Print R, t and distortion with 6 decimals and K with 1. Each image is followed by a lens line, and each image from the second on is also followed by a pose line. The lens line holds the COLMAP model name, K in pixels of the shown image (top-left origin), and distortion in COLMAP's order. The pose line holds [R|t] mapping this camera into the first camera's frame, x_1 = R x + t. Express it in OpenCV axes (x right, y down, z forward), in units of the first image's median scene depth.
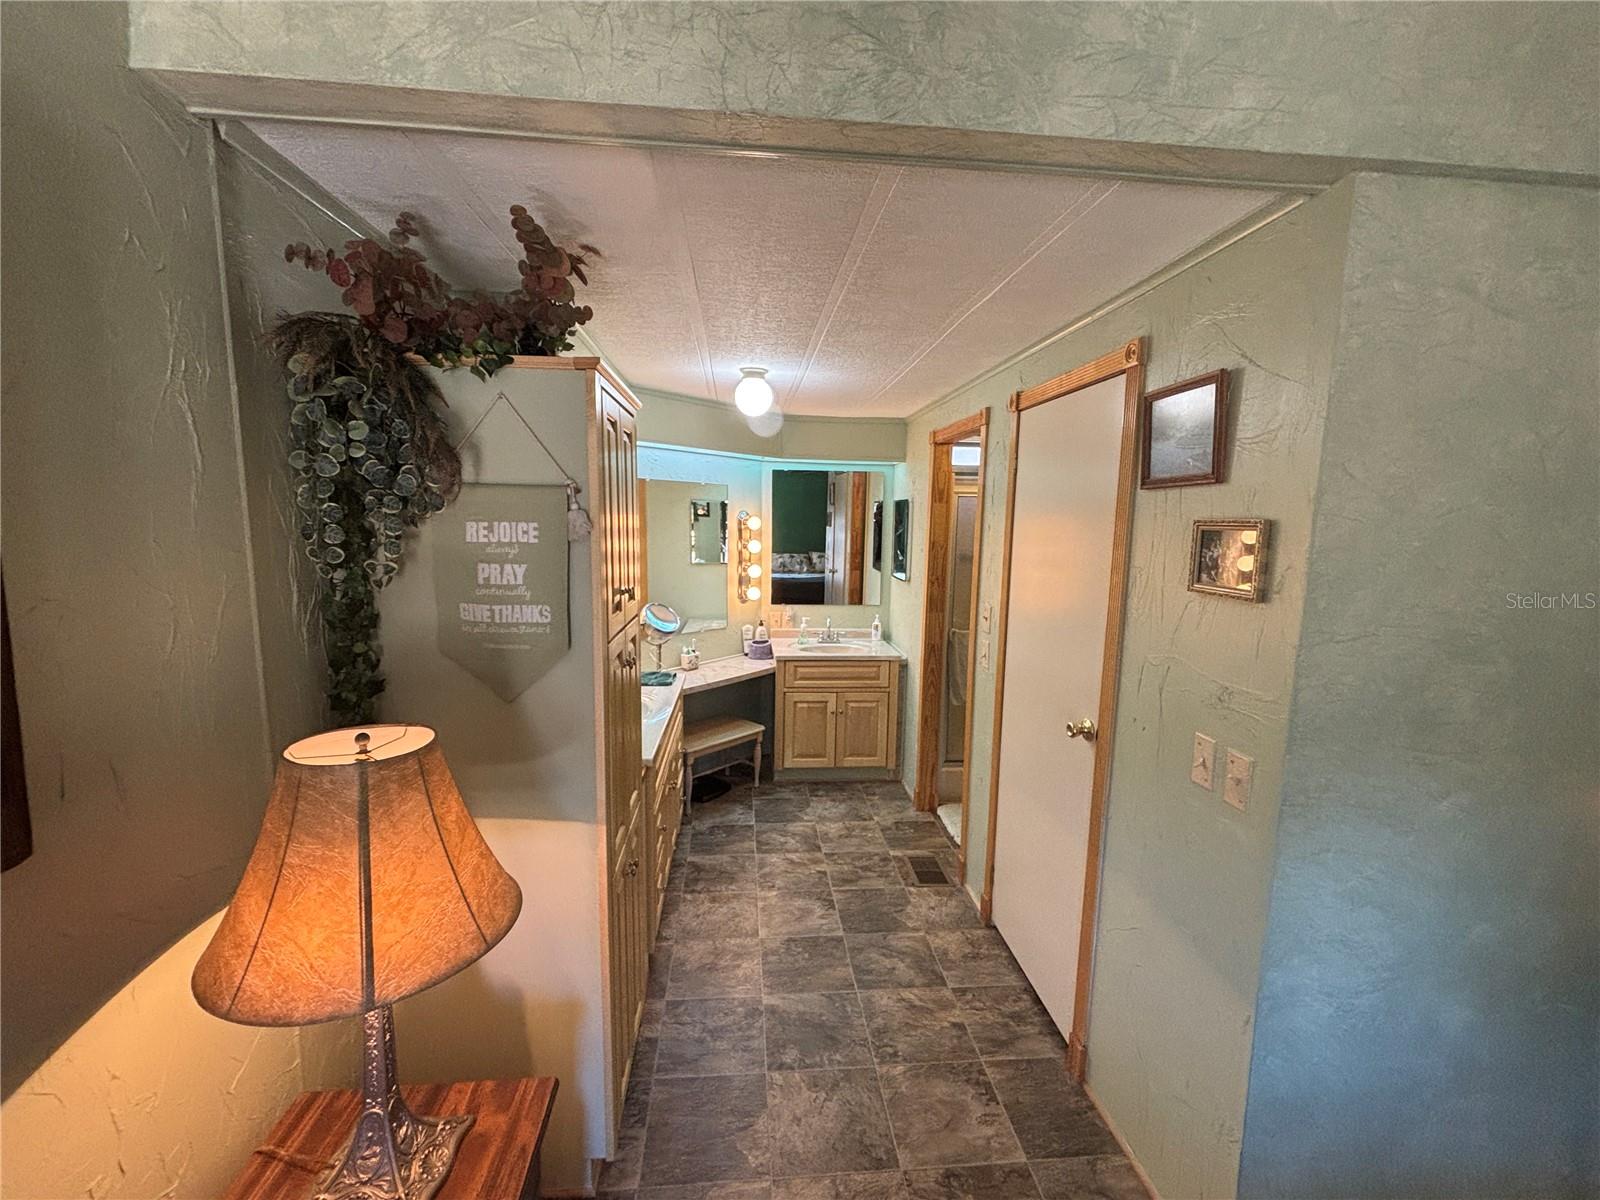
lens RADIAL K [[683.6, 0, 799.7], [0, 683.6, 606.0], [0, 0, 1]] dist [0.000628, 0.000050]
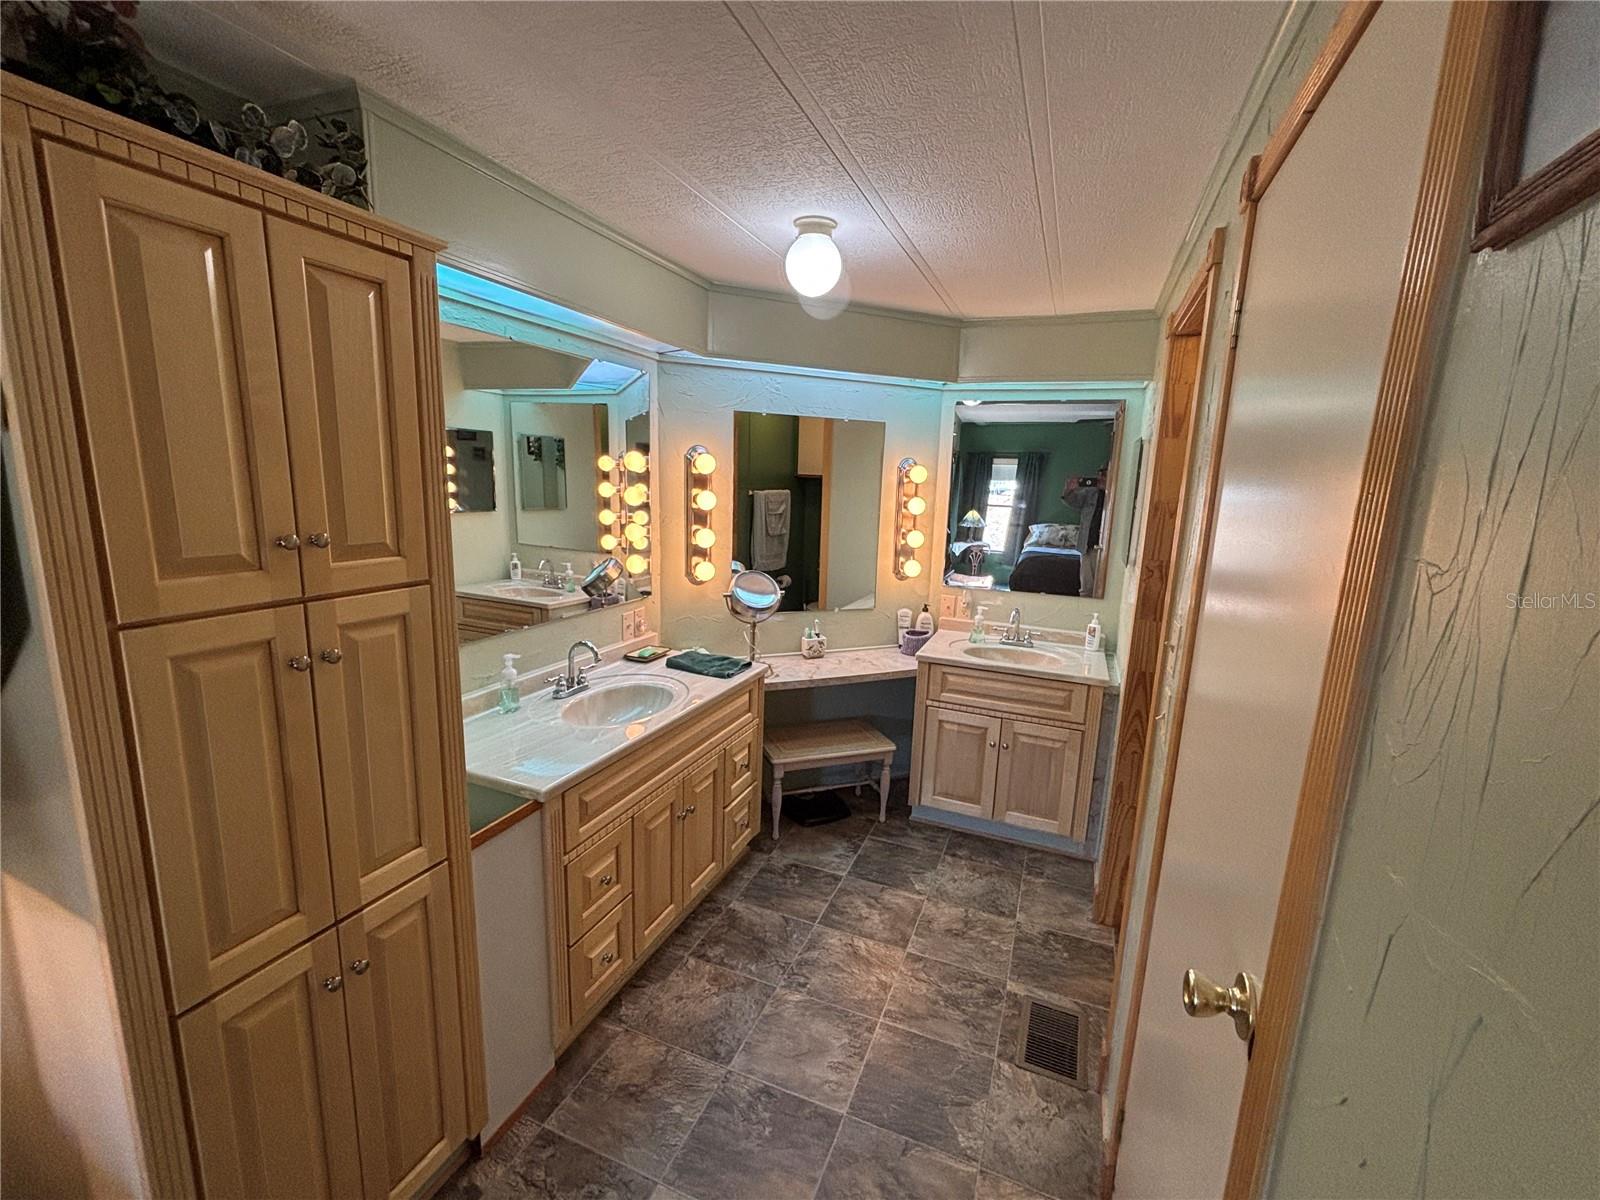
lens RADIAL K [[683.6, 0, 799.7], [0, 683.6, 606.0], [0, 0, 1]] dist [0.000628, 0.000050]
pose [[0.887534, 0.102645, -0.449163, 0.175045], [-0.082078, 0.994499, 0.065083, -0.016473], [0.453373, -0.020897, 0.891076, 0.287061]]
